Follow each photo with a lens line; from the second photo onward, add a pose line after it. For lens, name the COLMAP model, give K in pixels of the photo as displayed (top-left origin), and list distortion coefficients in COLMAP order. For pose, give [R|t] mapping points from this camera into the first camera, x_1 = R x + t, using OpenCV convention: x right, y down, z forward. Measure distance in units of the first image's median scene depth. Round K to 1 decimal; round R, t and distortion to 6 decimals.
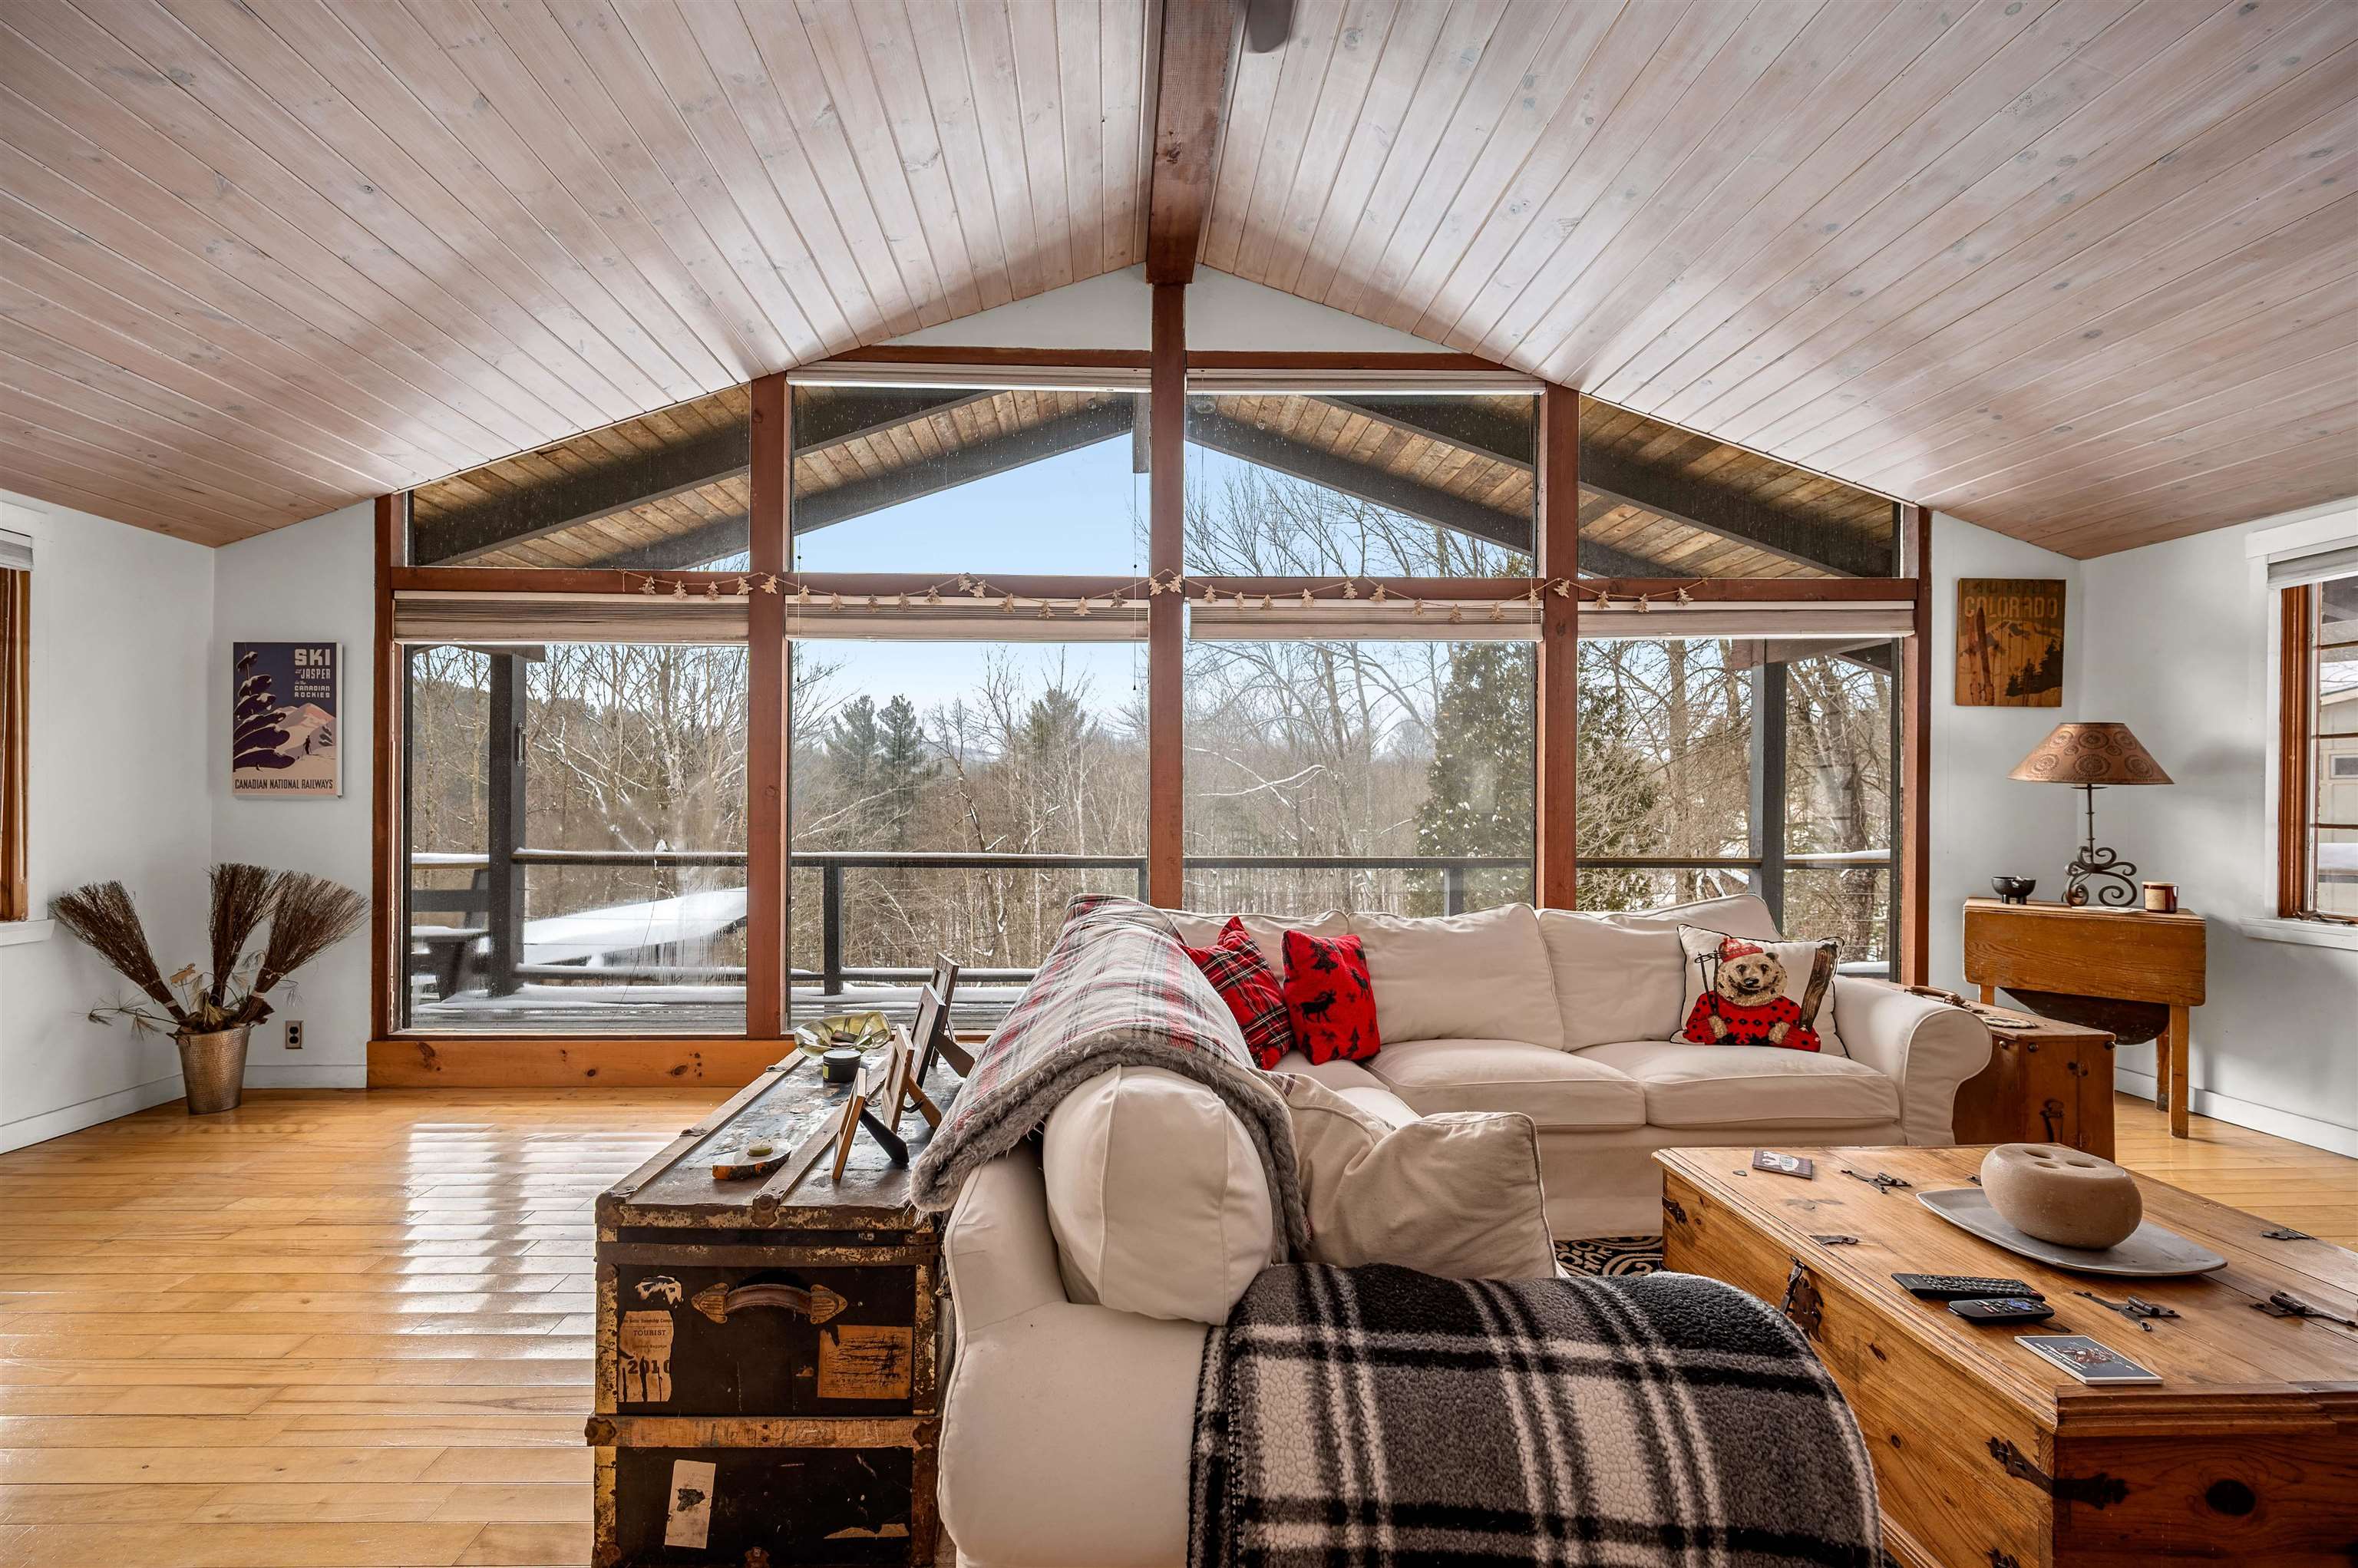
lens RADIAL K [[950.8, 0, 1136.2], [0, 950.8, 803.4], [0, 0, 1]] dist [-0.000663, 0.000203]
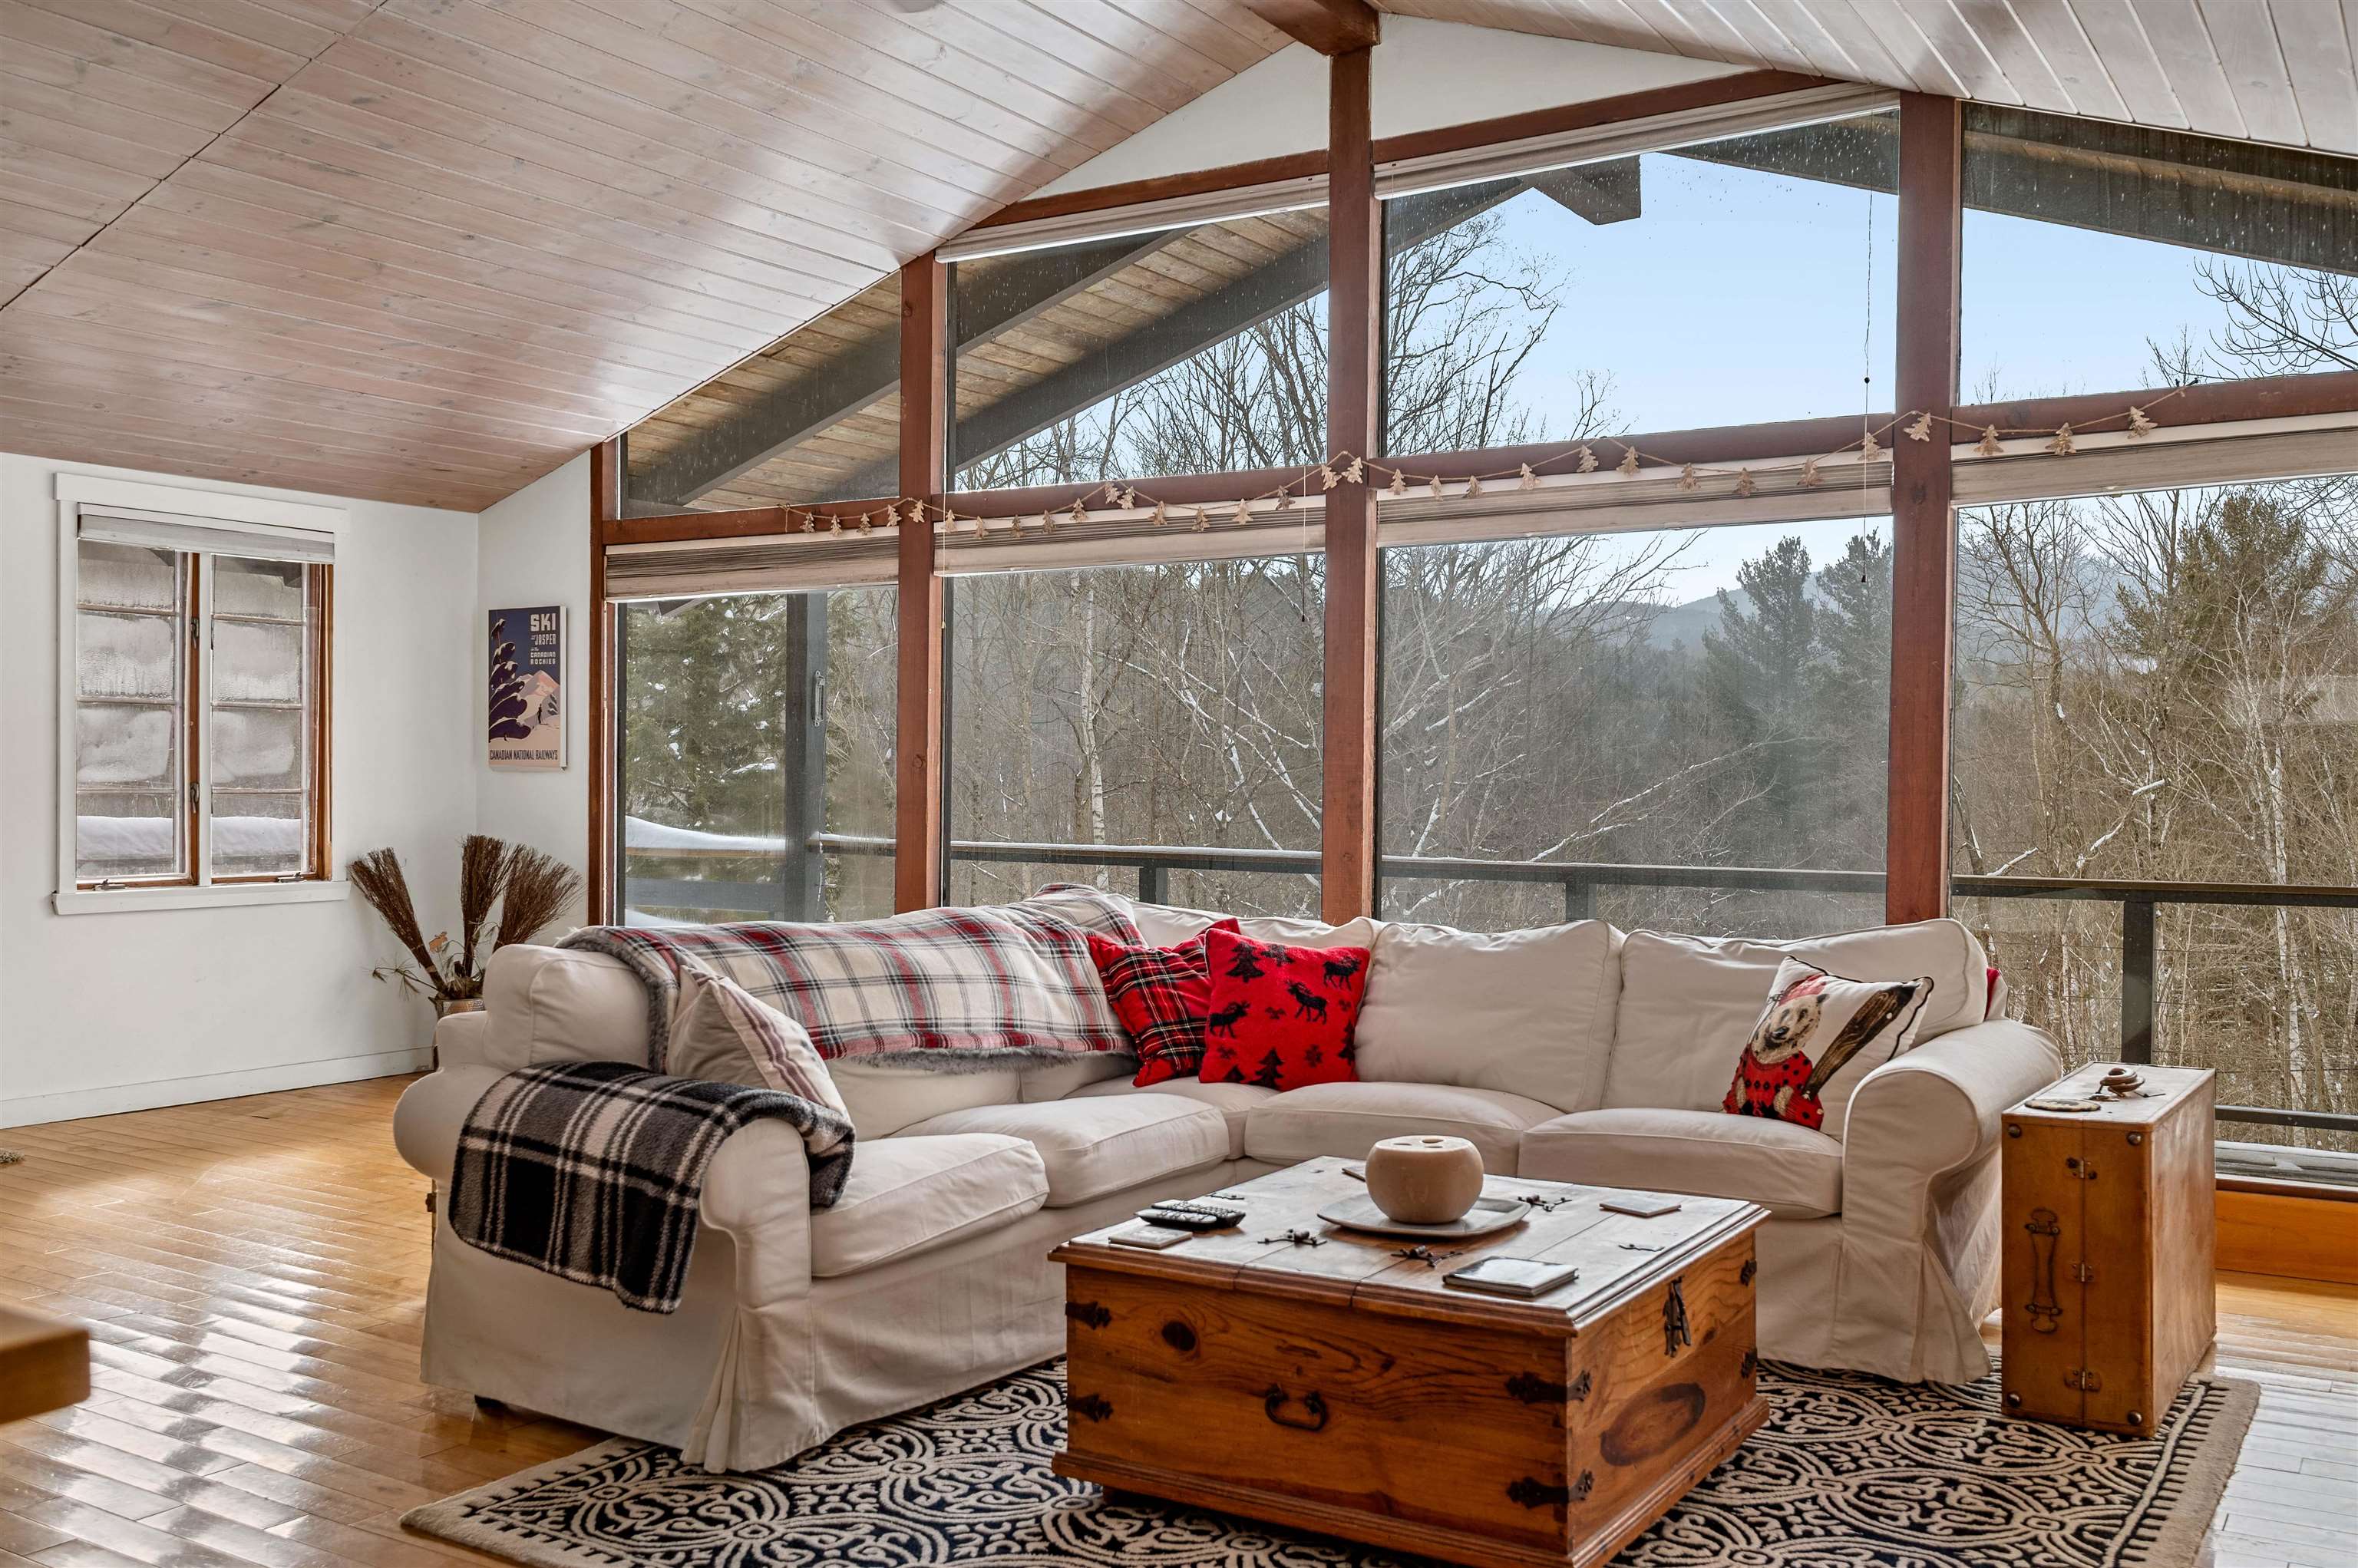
lens RADIAL K [[2106.1, 0, 1179.0], [0, 2106.1, 784.0], [0, 0, 1]] dist [0.005055, 0.006911]
pose [[0.832006, 0.004328, -0.554749, 0.832971], [-0.001257, 0.999982, 0.005917, -0.004256], [0.554764, -0.004226, 0.831997, -0.405167]]
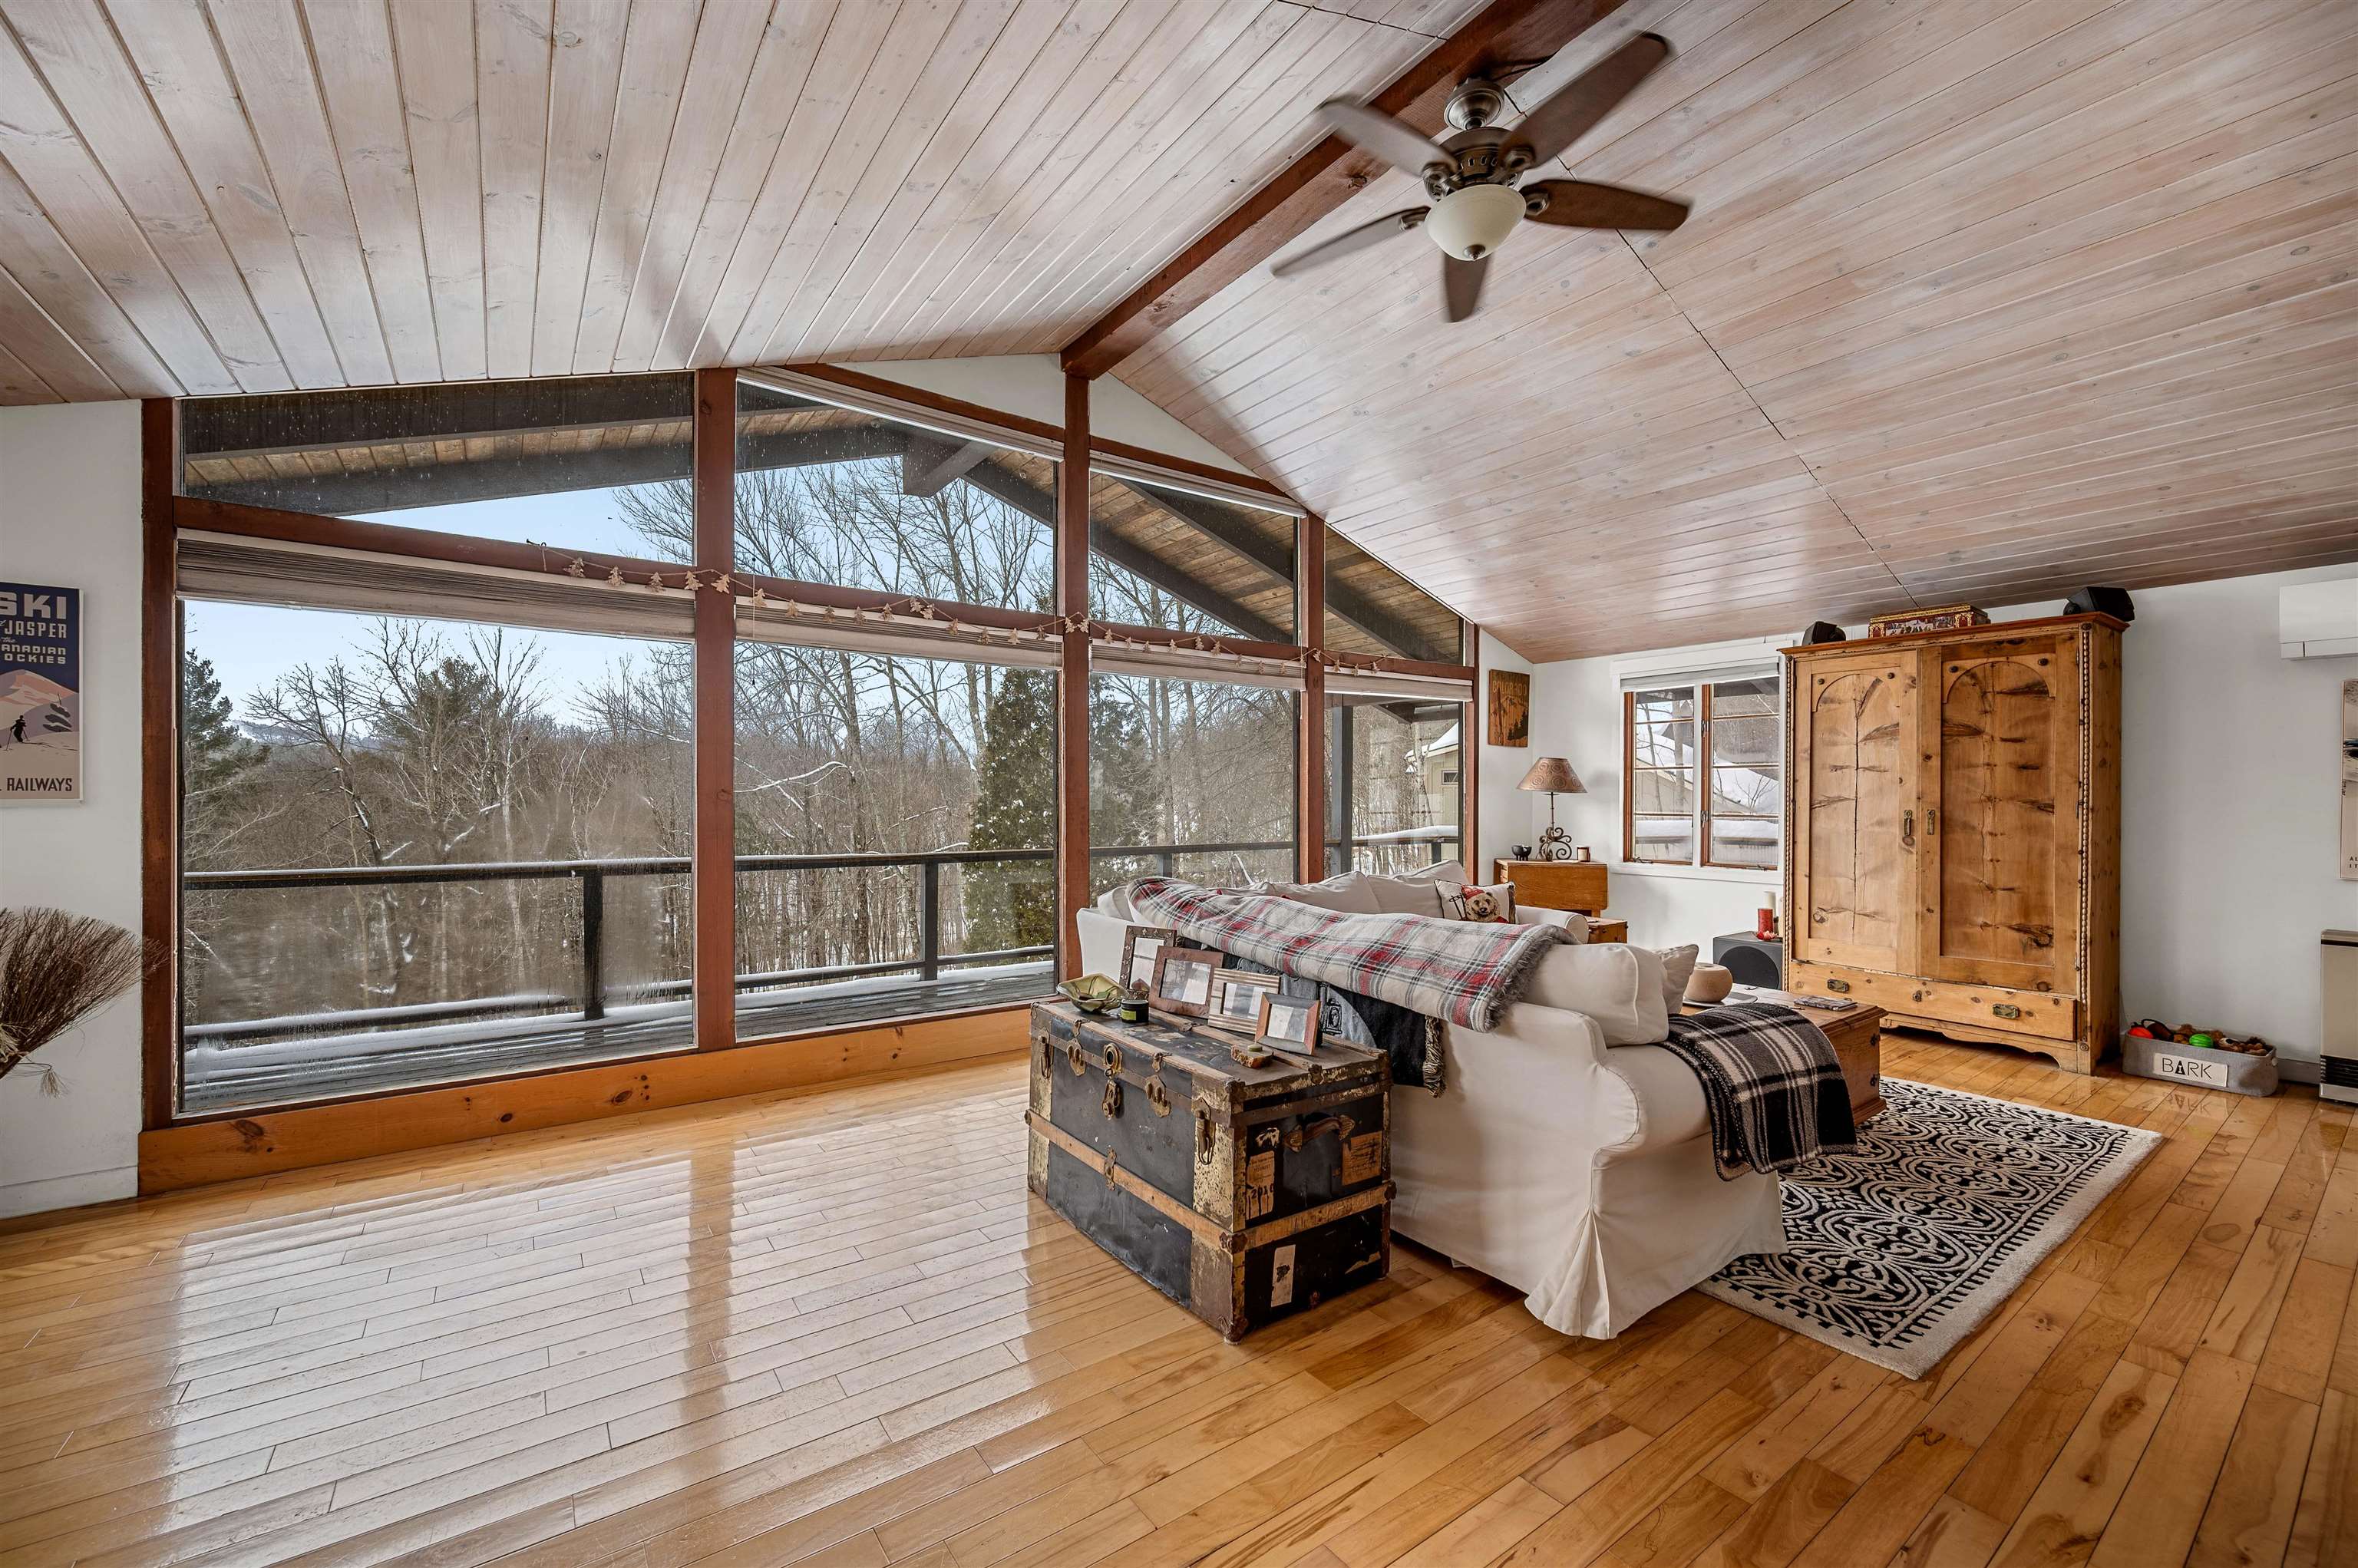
lens RADIAL K [[926.0, 0, 1173.3], [0, 926.0, 800.5], [0, 0, 1]] dist [-0.000792, -0.000329]
pose [[0.829053, -0.002026, 0.559167, -0.539772], [0.001644, 0.999998, 0.001185, -0.007861], [-0.559168, -0.000063, 0.829054, -0.046577]]
